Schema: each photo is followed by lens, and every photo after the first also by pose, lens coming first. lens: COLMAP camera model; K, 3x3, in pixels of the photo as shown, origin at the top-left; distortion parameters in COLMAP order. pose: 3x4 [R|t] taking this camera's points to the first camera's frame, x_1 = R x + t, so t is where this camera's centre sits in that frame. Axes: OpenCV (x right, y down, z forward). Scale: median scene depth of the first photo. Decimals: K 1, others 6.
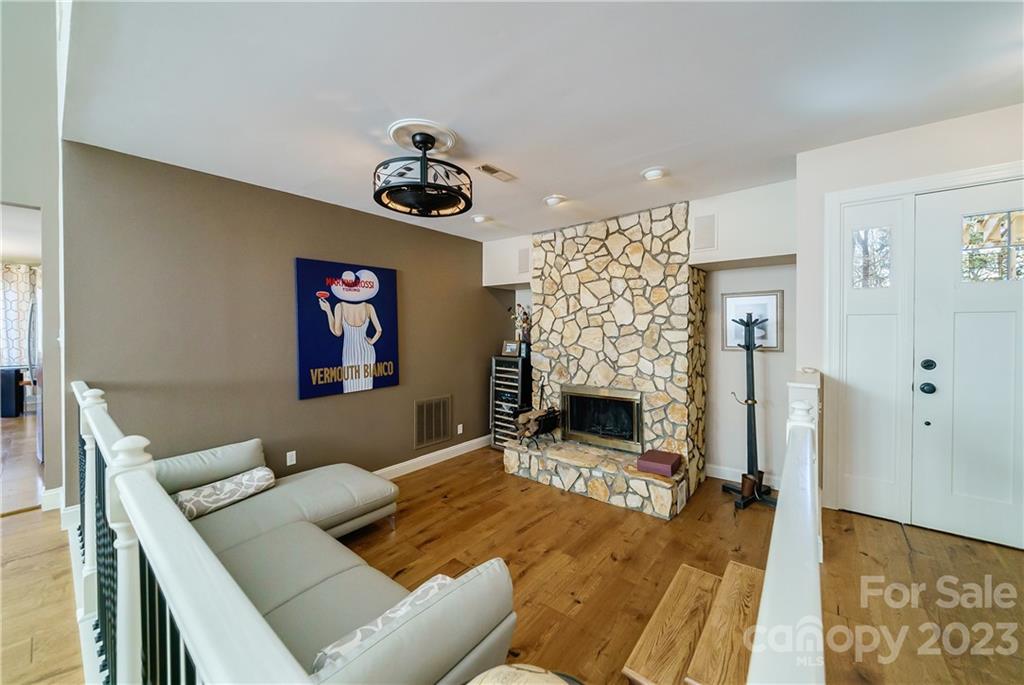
lens RADIAL K [[372.4, 0, 510.6], [0, 372.4, 335.5], [0, 0, 1]] dist [-0.000339, -0.000018]
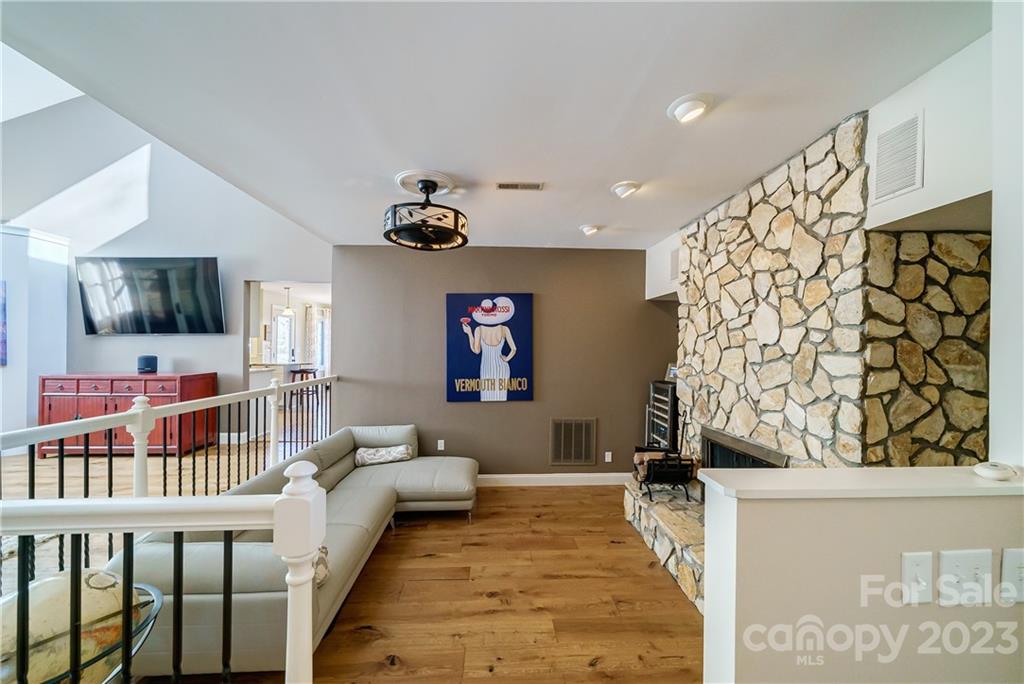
lens RADIAL K [[372.0, 0, 525.1], [0, 372.0, 348.4], [0, 0, 1]] dist [-0.000554, -0.000034]
pose [[0.674856, 0.008757, -0.737898, 0.501273], [-0.019096, 0.999802, -0.005600, -0.011166], [0.737703, 0.017870, 0.674889, 0.273512]]
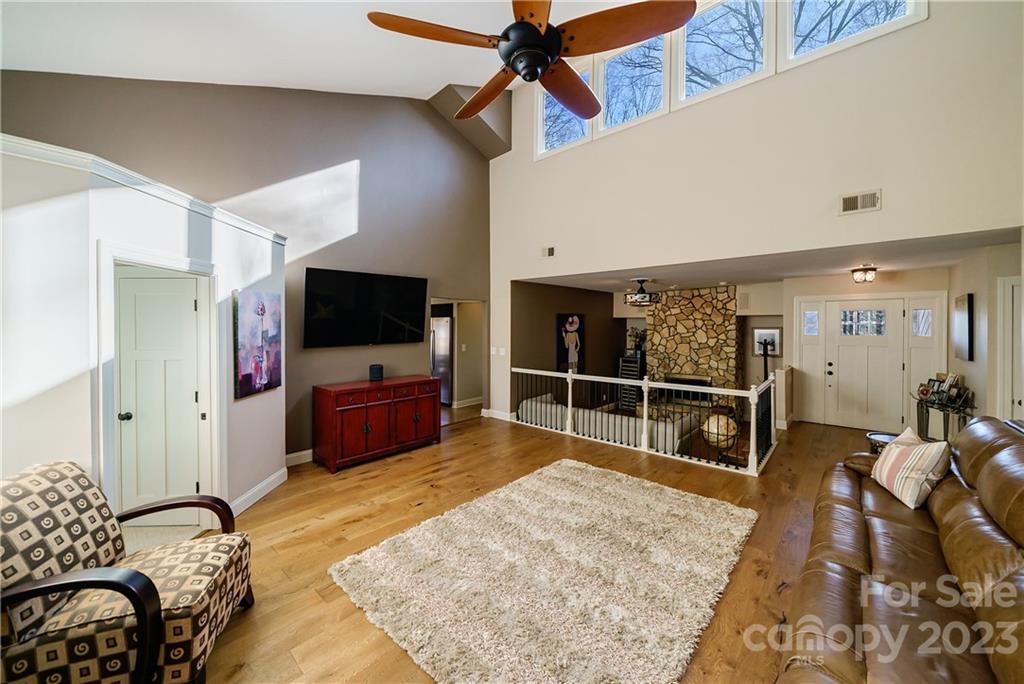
lens RADIAL K [[381.8, 0, 514.8], [0, 381.8, 327.3], [0, 0, 1]] dist [-0.000029, 0.000112]
pose [[0.999512, 0.005946, -0.030658, -0.645781], [-0.006249, 0.999933, -0.009793, -0.088318], [0.030598, 0.009979, 0.999482, -1.093576]]
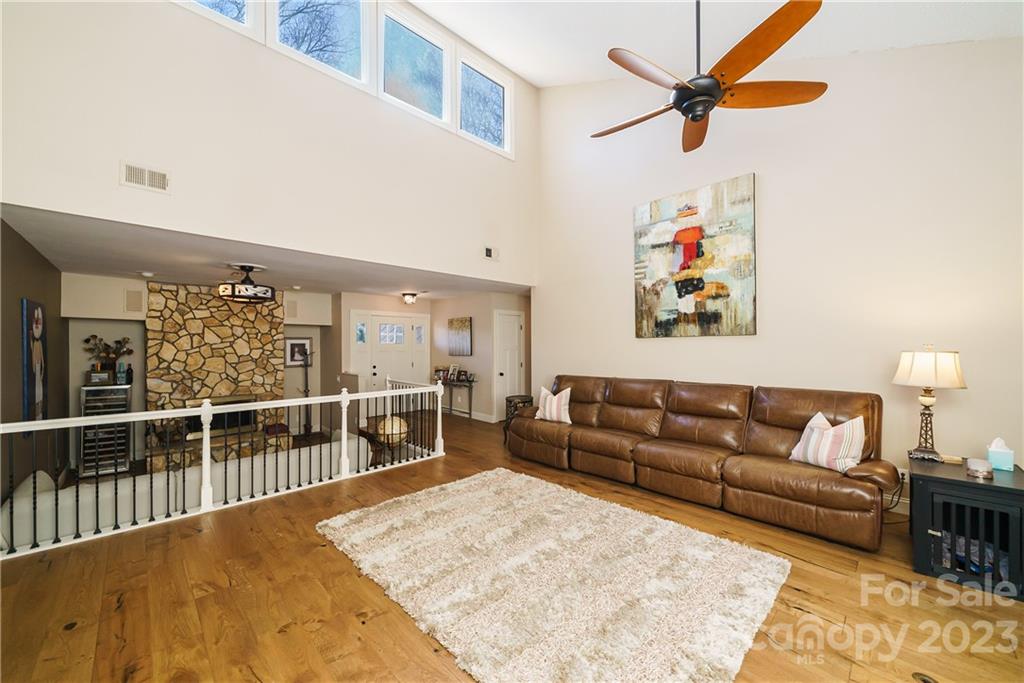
lens RADIAL K [[378.8, 0, 528.1], [0, 378.8, 346.5], [0, 0, 1]] dist [-0.000315, -0.000008]
pose [[0.091061, 0.000968, 0.995845, -1.258789], [0.013278, 0.999909, -0.002186, -0.047845], [-0.995757, 0.013422, 0.091040, -0.406167]]
